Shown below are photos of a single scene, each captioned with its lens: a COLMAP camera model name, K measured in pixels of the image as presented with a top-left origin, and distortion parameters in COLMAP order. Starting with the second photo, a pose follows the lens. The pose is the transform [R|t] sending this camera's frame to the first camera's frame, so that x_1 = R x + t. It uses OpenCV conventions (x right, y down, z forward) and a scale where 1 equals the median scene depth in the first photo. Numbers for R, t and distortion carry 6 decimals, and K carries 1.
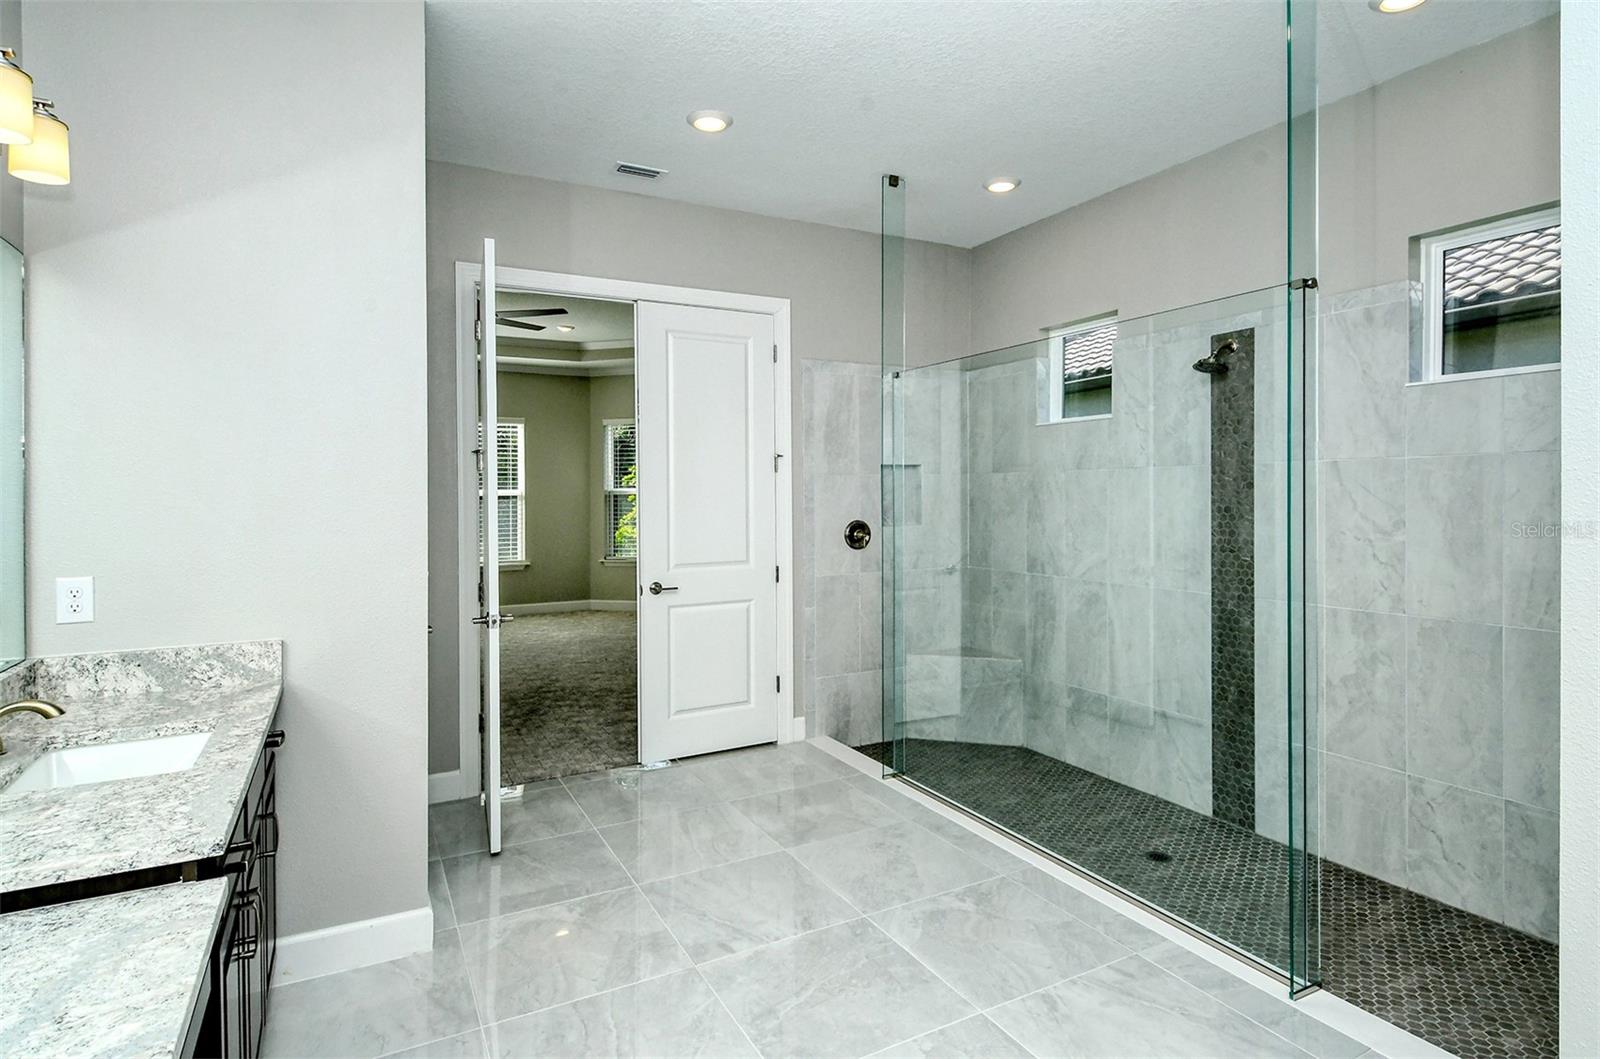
lens RADIAL K [[856.9, 0, 802.7], [0, 856.9, 518.5], [0, 0, 1]] dist [0.021848, -0.010282]
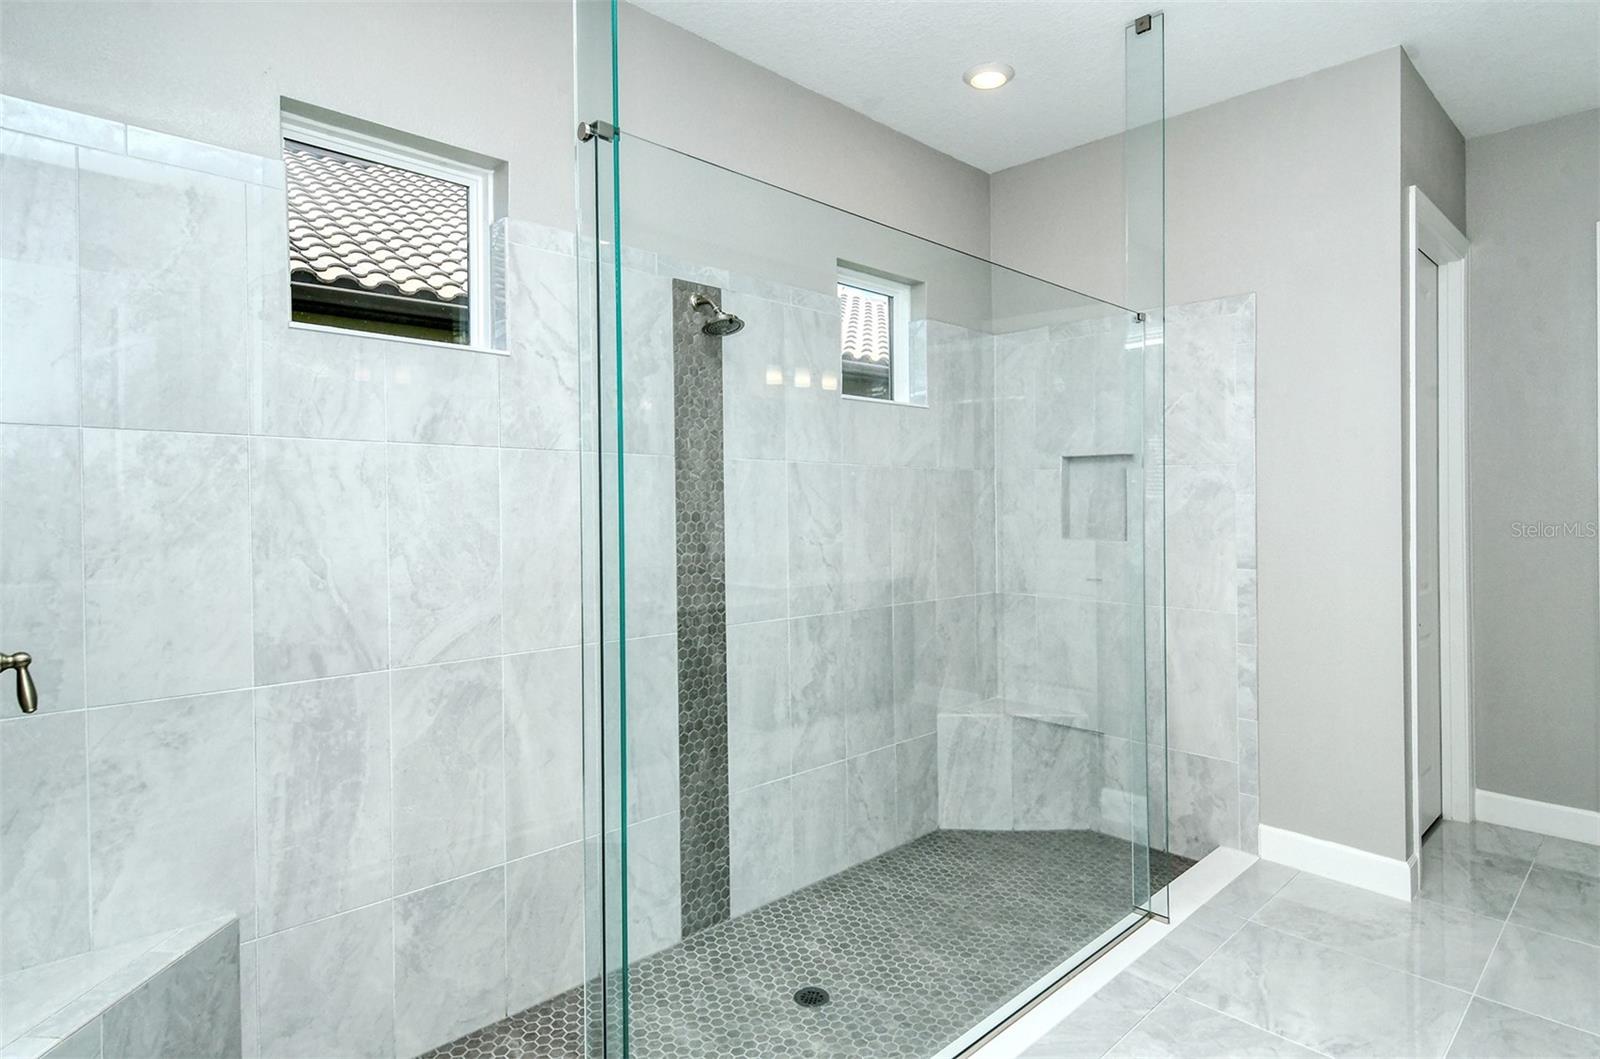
lens RADIAL K [[856.9, 0, 870.2], [0, 856.9, 507.7], [0, 0, 1]] dist [0.021848, -0.010282]
pose [[-0.303545, 0.001620, 0.952816, -0.275896], [0.027862, 0.999586, 0.007176, -0.020070], [-0.952410, 0.028726, -0.303465, 1.098710]]
